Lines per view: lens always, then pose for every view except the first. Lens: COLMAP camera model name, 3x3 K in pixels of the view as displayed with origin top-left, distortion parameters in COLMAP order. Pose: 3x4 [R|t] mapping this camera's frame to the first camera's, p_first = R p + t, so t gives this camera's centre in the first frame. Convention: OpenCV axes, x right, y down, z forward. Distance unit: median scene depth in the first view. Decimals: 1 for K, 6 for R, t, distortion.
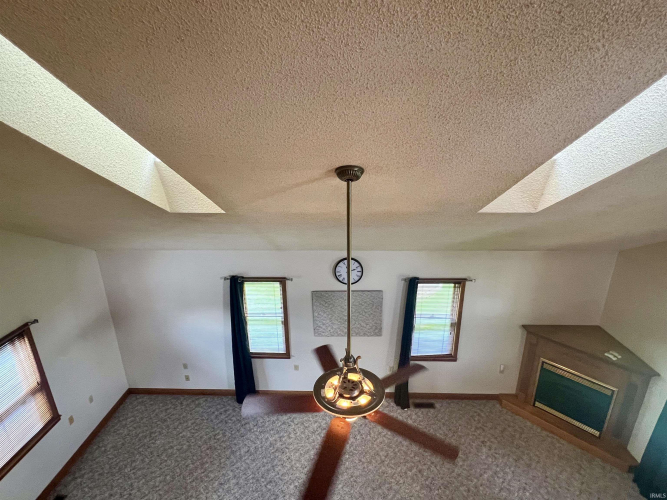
lens RADIAL K [[348.4, 0, 333.5], [0, 348.4, 250.0], [0, 0, 1]] dist [0.002952, 0.000796]
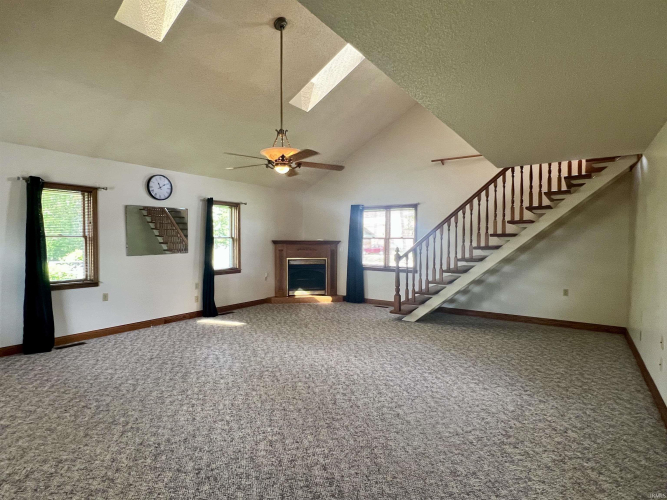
lens RADIAL K [[363.9, 0, 328.5], [0, 363.9, 251.2], [0, 0, 1]] dist [-0.000449, -0.000880]
pose [[0.543007, -0.009836, 0.839671, -0.640338], [0.260051, 0.952744, -0.157012, 0.574665], [-0.798447, 0.303616, 0.519904, 0.017602]]
